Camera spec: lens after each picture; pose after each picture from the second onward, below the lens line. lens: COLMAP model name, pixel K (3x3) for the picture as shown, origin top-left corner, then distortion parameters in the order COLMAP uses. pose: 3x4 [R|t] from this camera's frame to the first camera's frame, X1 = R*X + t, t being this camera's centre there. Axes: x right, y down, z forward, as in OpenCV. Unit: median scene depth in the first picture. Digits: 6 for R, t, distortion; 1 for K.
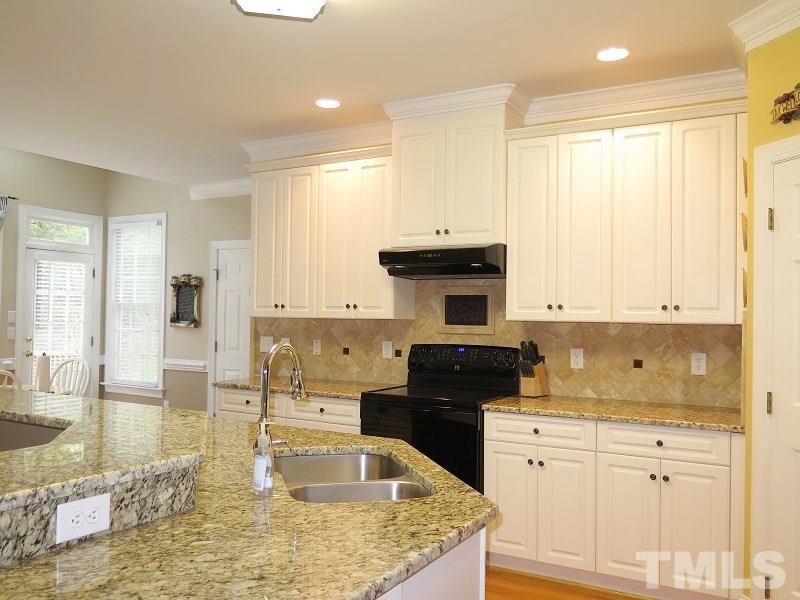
lens RADIAL K [[680.9, 0, 398.5], [0, 680.9, 299.0], [0, 0, 1]] dist [0.007538, 0.002349]
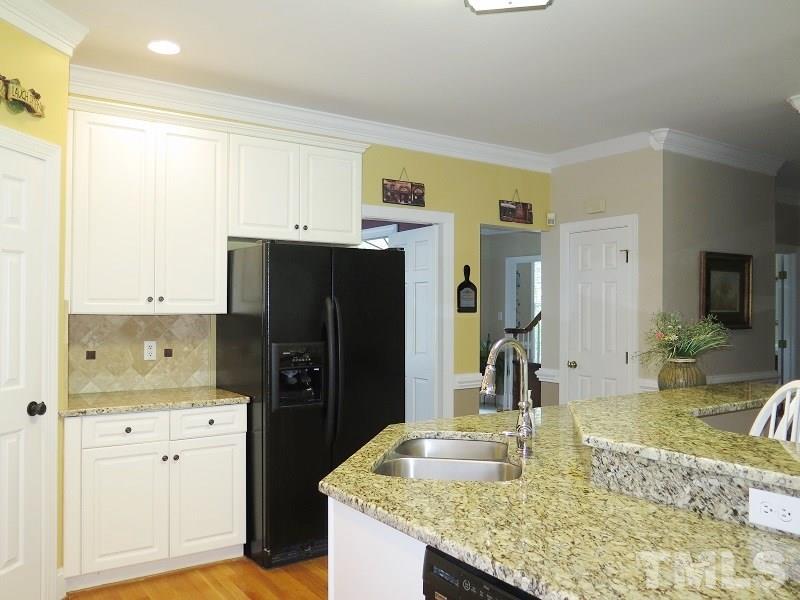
lens RADIAL K [[680.9, 0, 375.7], [0, 680.9, 311.8], [0, 0, 1]] dist [0.007538, 0.002349]
pose [[0.446090, -0.014319, 0.894873, -0.636106], [-0.017168, 0.999551, 0.024553, 0.001494], [-0.894823, -0.026316, 0.445644, 0.357572]]
